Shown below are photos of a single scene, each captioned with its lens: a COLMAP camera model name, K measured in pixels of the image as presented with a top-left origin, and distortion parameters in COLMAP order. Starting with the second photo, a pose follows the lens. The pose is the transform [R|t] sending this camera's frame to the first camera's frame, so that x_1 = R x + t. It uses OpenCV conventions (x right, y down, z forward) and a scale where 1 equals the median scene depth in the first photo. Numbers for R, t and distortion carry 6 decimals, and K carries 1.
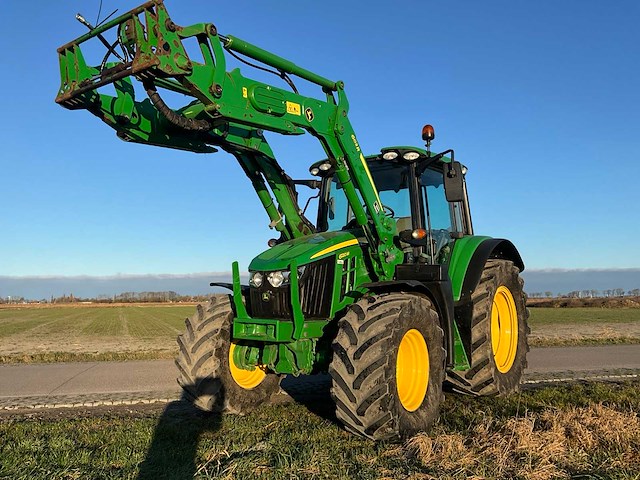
lens RADIAL K [[521.3, 0, 316.8], [0, 521.3, 236.3], [0, 0, 1]] dist [0.095820, -0.182191]
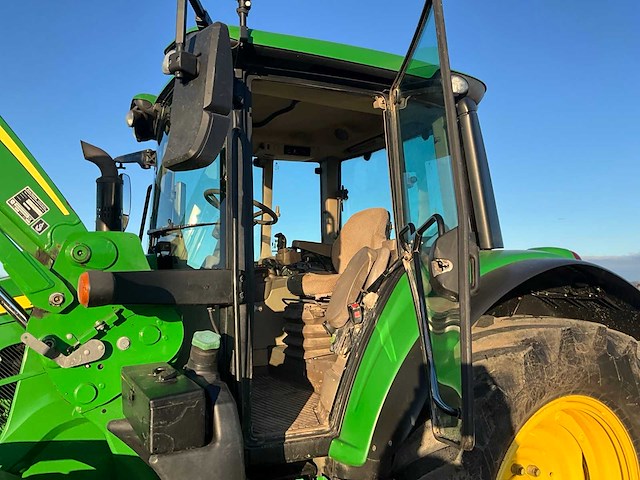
lens RADIAL K [[521.3, 0, 316.8], [0, 521.3, 236.3], [0, 0, 1]] dist [0.095820, -0.182191]
pose [[0.920072, -0.042280, -0.389460, 0.424441], [0.053369, 0.998418, 0.017692, -0.032868], [0.388096, -0.037063, 0.920873, 0.766702]]
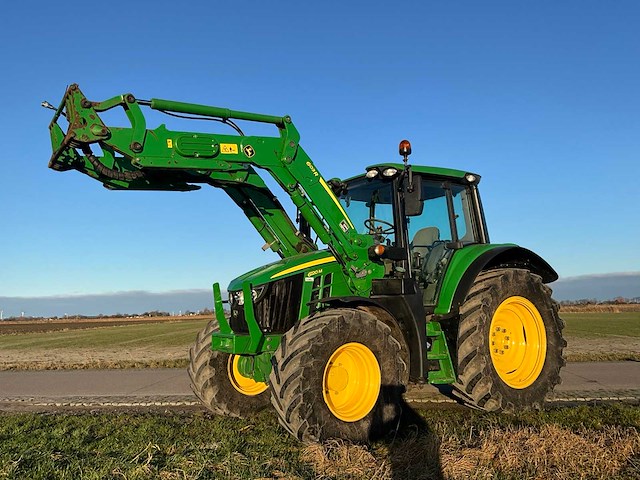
lens RADIAL K [[521.3, 0, 316.8], [0, 521.3, 236.3], [0, 0, 1]] dist [0.095820, -0.182191]
pose [[0.946170, -0.060560, -0.317954, 0.400432], [0.055425, 0.998145, -0.025181, -0.011524], [0.318889, 0.006203, 0.947772, -0.015208]]
